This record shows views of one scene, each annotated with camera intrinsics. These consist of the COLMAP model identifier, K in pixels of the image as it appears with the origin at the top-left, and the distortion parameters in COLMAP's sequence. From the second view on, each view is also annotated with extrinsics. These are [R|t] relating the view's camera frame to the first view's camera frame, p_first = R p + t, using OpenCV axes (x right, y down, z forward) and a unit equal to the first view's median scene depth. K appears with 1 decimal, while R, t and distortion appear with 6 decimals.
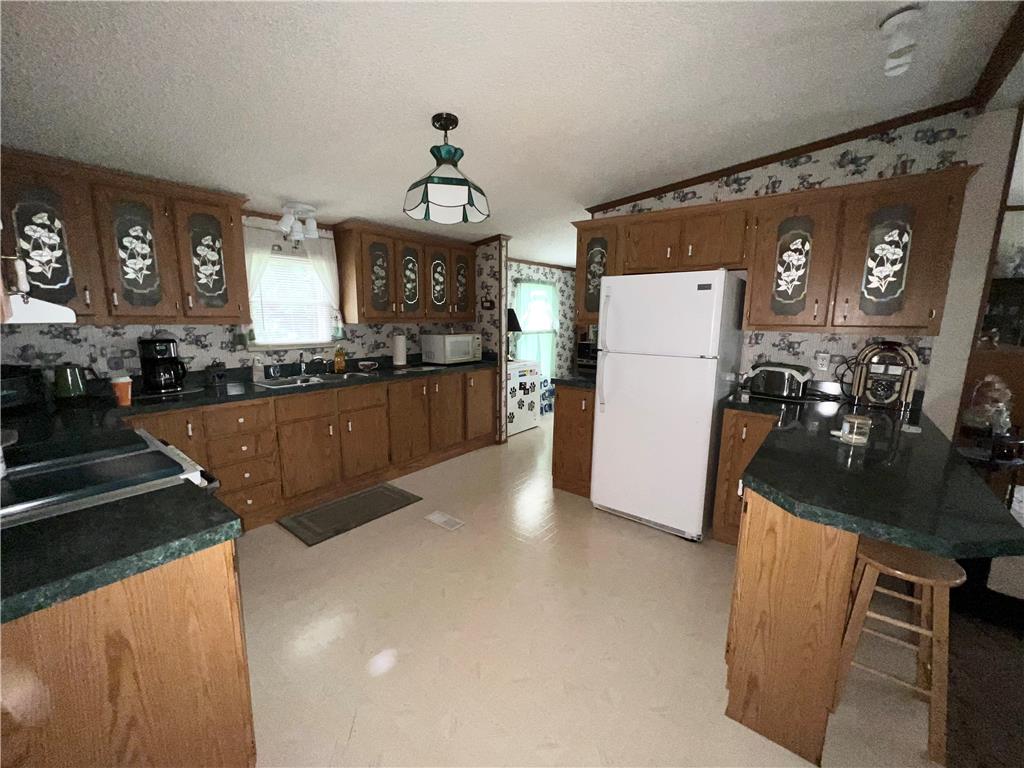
lens RADIAL K [[413.6, 0, 504.8], [0, 413.6, 382.2], [0, 0, 1]] dist [0.000600, -0.001232]
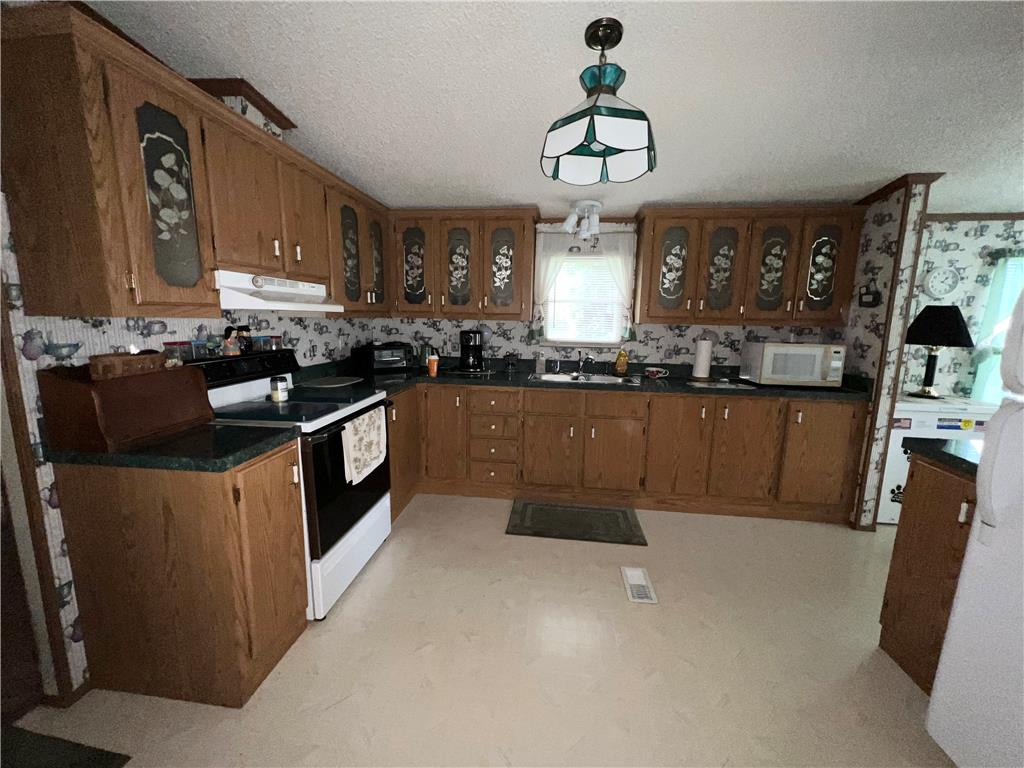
lens RADIAL K [[413.6, 0, 505.1], [0, 413.6, 381.2], [0, 0, 1]] dist [0.000600, -0.001232]
pose [[0.525831, 0.138898, -0.839172, 0.221788], [-0.146536, 0.986619, 0.071482, -0.035673], [0.837872, 0.085381, 0.539148, 0.254629]]
